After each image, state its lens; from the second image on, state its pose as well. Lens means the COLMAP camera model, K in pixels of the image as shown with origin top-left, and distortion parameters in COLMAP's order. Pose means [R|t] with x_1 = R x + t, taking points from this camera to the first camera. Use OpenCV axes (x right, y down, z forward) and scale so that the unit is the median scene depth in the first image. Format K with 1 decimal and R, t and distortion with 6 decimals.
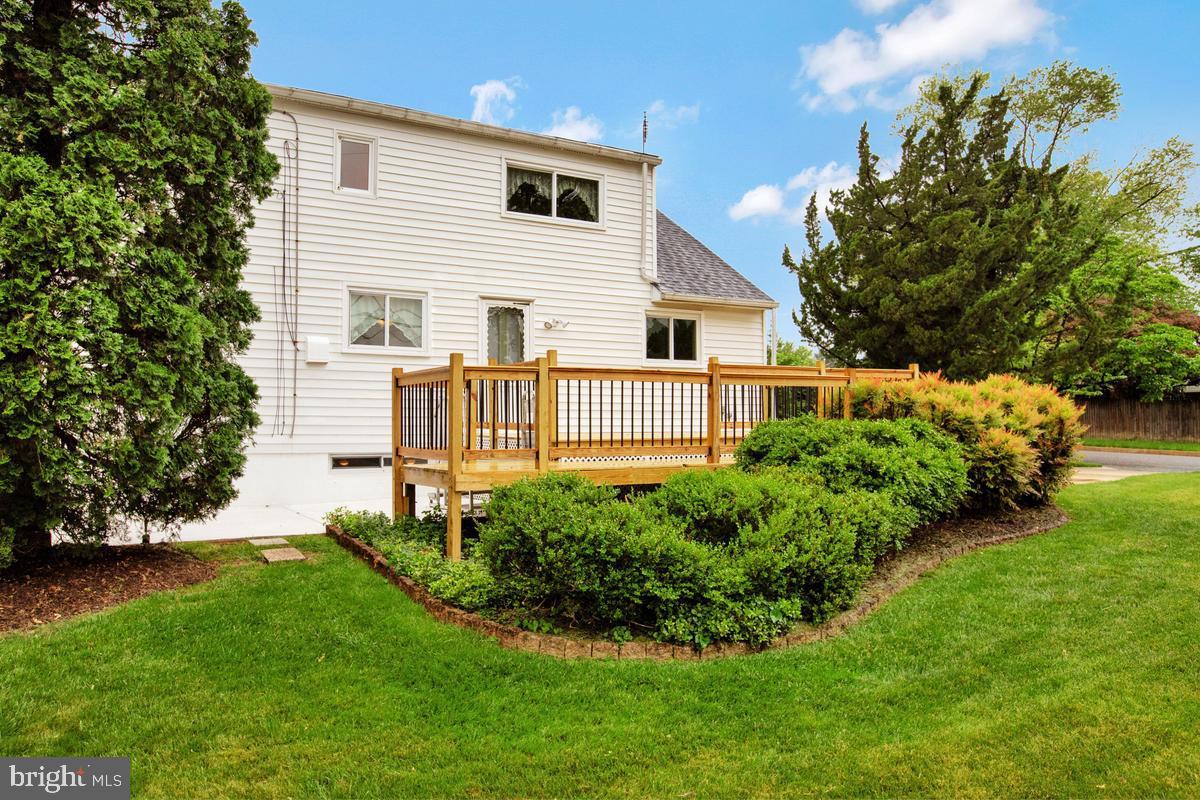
lens RADIAL K [[732.4, 0, 598.8], [0, 732.4, 362.1], [0, 0, 1]] dist [0.001505, -0.000008]
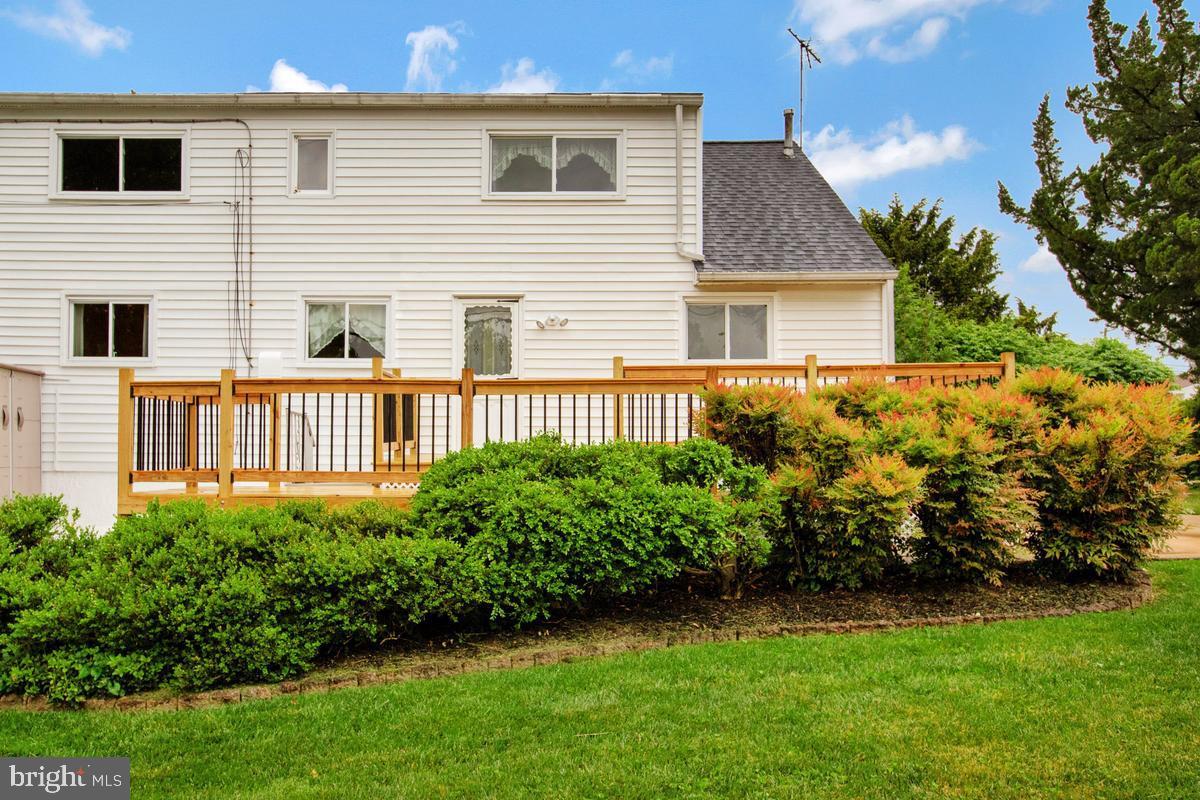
lens RADIAL K [[828.7, 0, 600.0], [0, 828.7, 400.0], [0, 0, 1]] dist [-0.002136, -0.001797]
pose [[0.894905, -0.022602, -0.445684, 0.425646], [0.035490, 0.999158, 0.020592, 0.018772], [0.444844, -0.034245, 0.894953, 0.201883]]
